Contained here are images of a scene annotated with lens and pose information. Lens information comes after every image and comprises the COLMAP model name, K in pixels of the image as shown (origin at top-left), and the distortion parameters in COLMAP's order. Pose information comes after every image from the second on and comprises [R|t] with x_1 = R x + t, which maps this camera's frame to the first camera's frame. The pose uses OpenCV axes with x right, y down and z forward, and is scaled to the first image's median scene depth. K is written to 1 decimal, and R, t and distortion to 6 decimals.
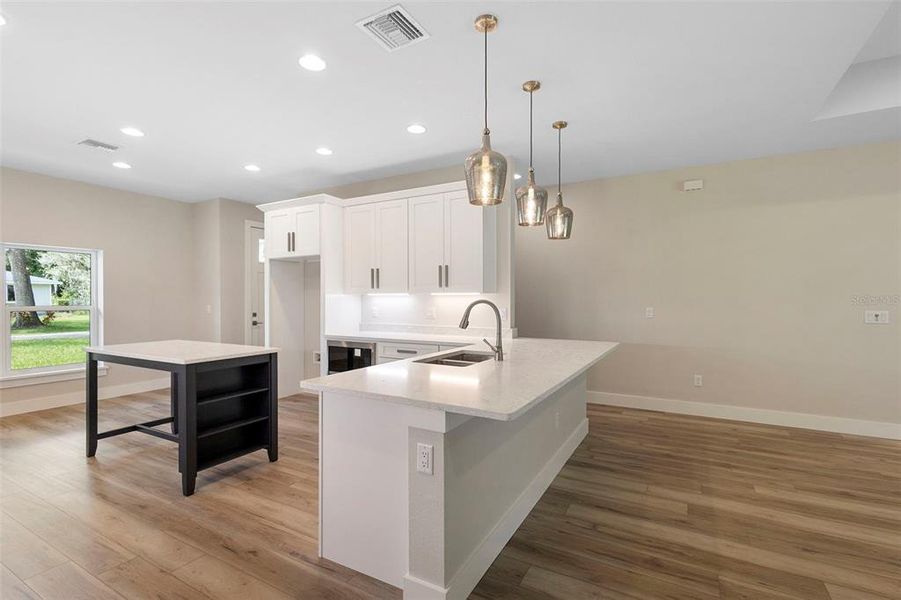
lens RADIAL K [[417.3, 0, 448.1], [0, 417.3, 302.0], [0, 0, 1]] dist [0.008105, -0.000269]
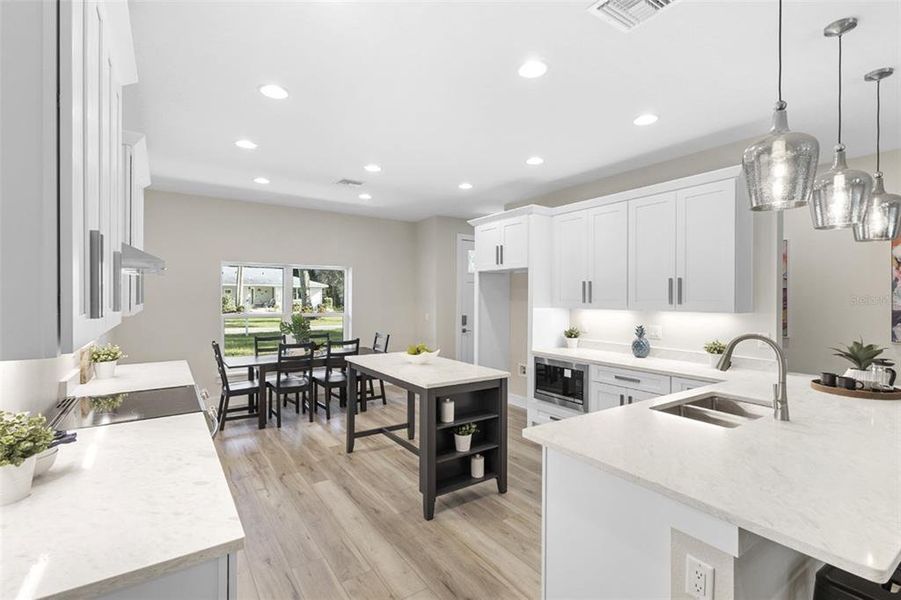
lens RADIAL K [[411.7, 0, 451.8], [0, 411.7, 300.0], [0, 0, 1]] dist [0.009938, -0.000087]
pose [[0.899665, 0.008617, -0.436495, -0.058978], [-0.009919, 0.999951, -0.000703, -0.043838], [0.436468, 0.004962, 0.899706, 0.077104]]
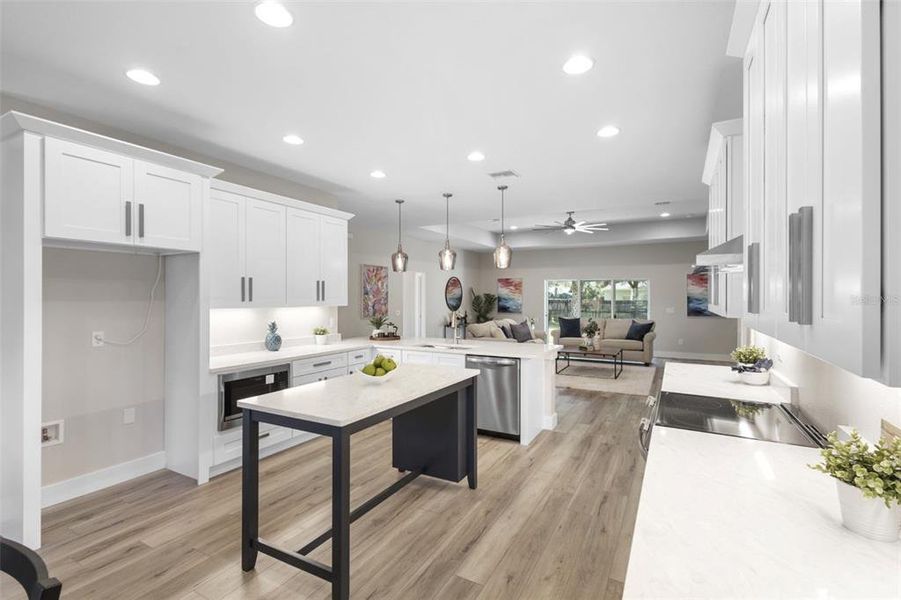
lens RADIAL K [[411.7, 0, 451.8], [0, 411.7, 300.0], [0, 0, 1]] dist [0.009938, -0.000087]
pose [[-0.010909, -0.005640, 0.999925, -1.218731], [0.007477, 0.999956, 0.005722, -0.045999], [-0.999913, 0.007539, -0.010866, 0.749109]]
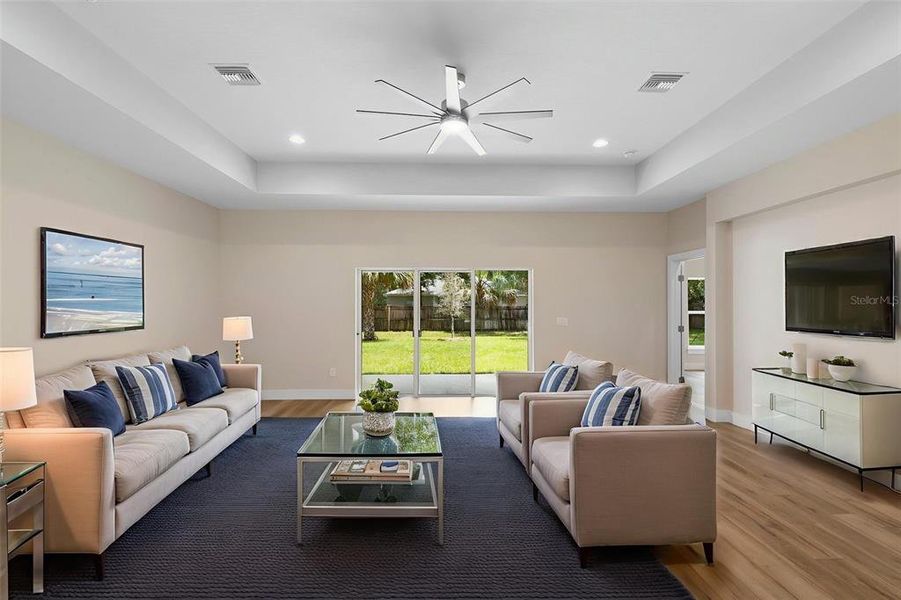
lens RADIAL K [[417.3, 0, 448.1], [0, 417.3, 302.0], [0, 0, 1]] dist [0.008105, -0.000269]
pose [[-0.512008, 0.003654, 0.858973, 0.184117], [0.005906, 0.999982, -0.000734, -0.032406], [-0.858961, 0.004698, -0.512020, 0.561618]]
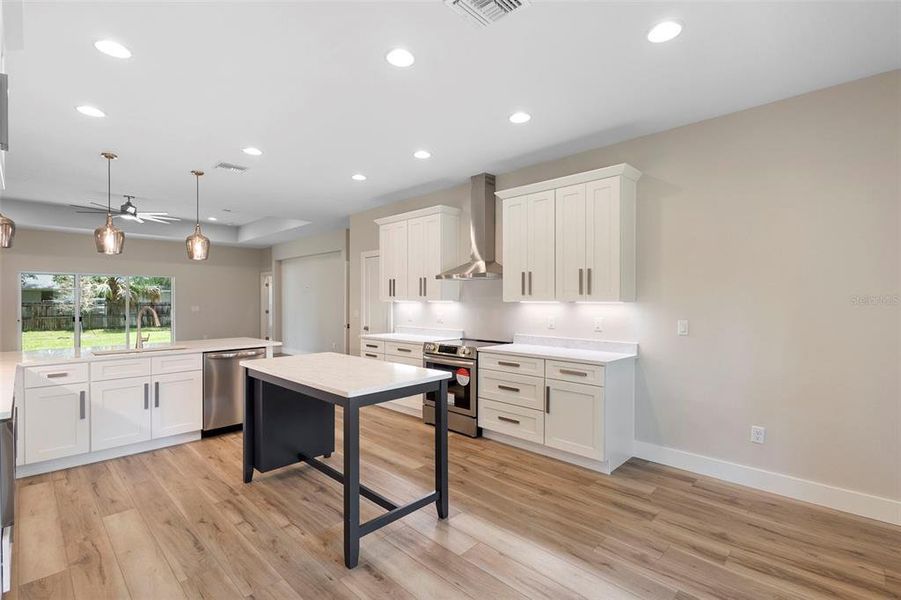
lens RADIAL K [[414.2, 0, 450.5], [0, 414.2, 300.0], [0, 0, 1]] dist [0.003614, 0.000338]
pose [[-0.966729, 0.002778, 0.255789, -0.953385], [0.004917, 0.999958, 0.007722, -0.026260], [-0.255757, 0.008723, -0.966702, 1.545984]]
